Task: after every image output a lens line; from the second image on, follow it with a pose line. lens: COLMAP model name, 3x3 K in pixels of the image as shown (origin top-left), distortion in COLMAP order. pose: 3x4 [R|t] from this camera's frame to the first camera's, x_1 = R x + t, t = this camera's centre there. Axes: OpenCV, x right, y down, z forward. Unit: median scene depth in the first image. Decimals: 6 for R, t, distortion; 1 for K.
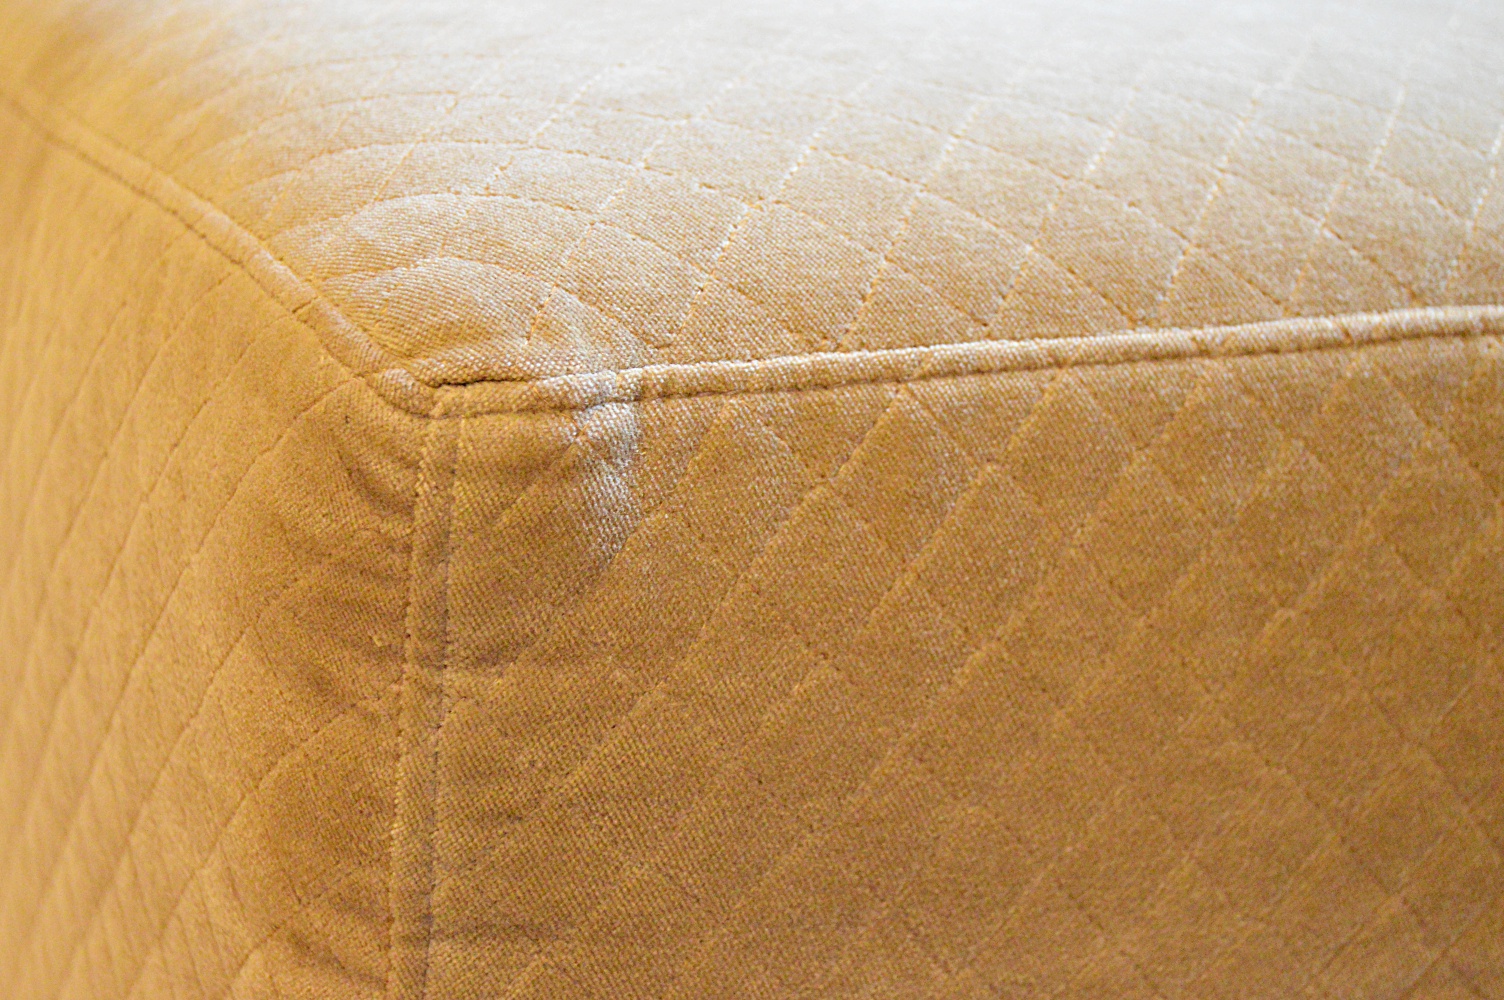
lens RADIAL K [[2958.5, 0, 757.7], [0, 2958.5, 511.2], [0, 0, 1]] dist [-0.001188, 0.000000]
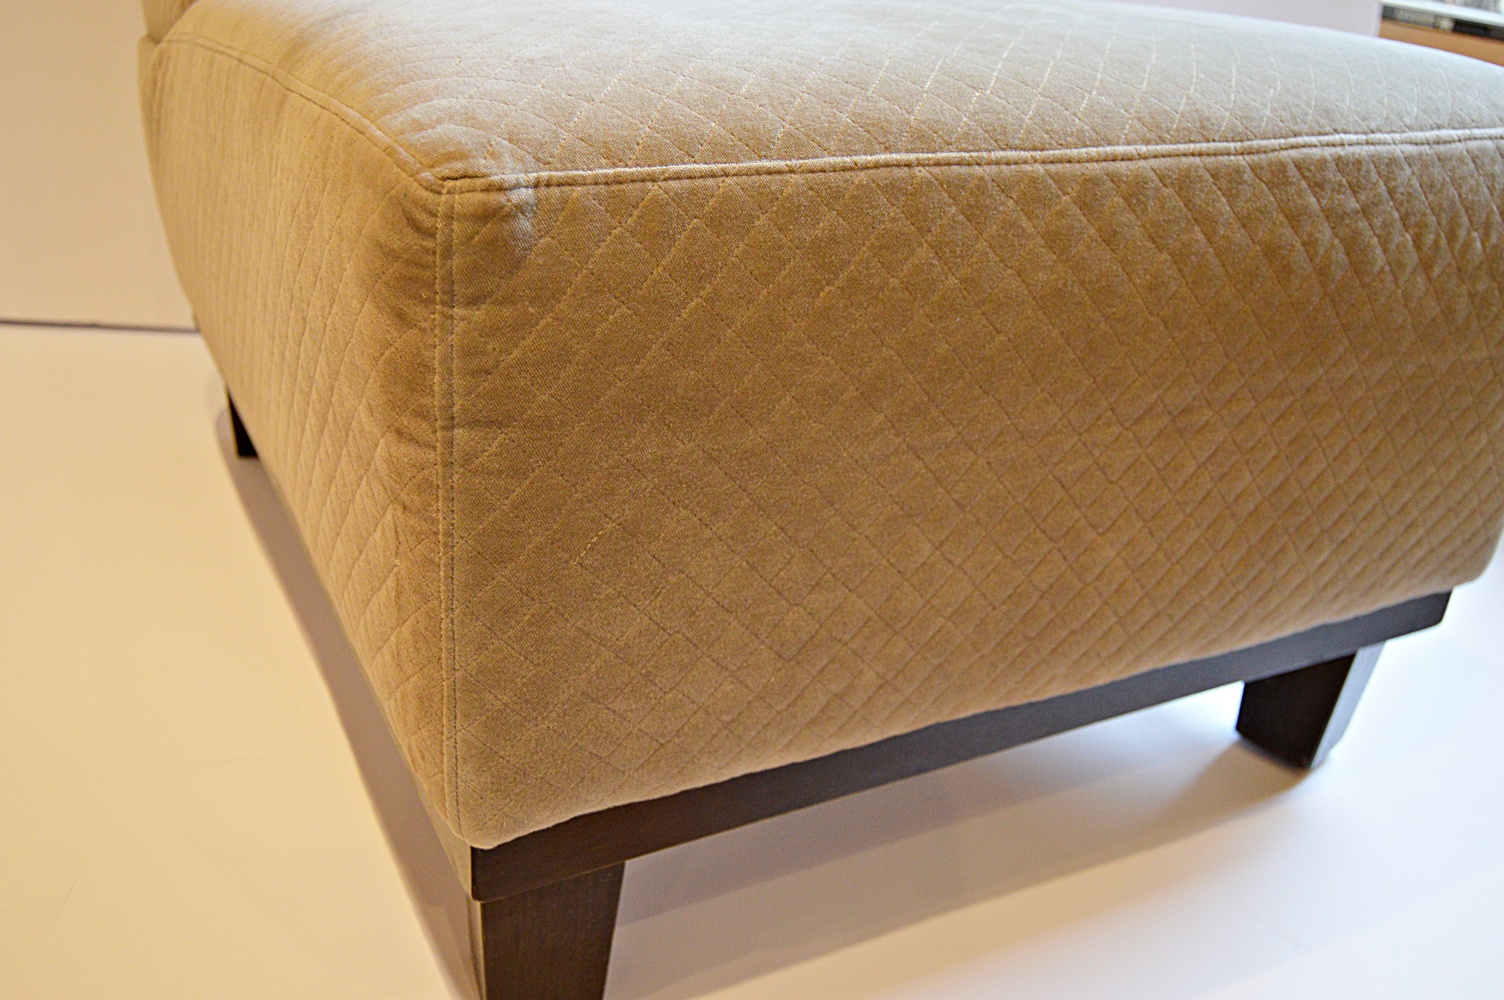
lens RADIAL K [[1354.3, 0, 756.9], [0, 1354.3, 486.4], [0, 0, 1]] dist [-0.026100, 0.007506]
pose [[0.998452, -0.014707, 0.053649, 0.064680], [0.008032, 0.992427, 0.122573, 0.059536], [-0.055045, -0.121953, 0.991008, -0.061131]]
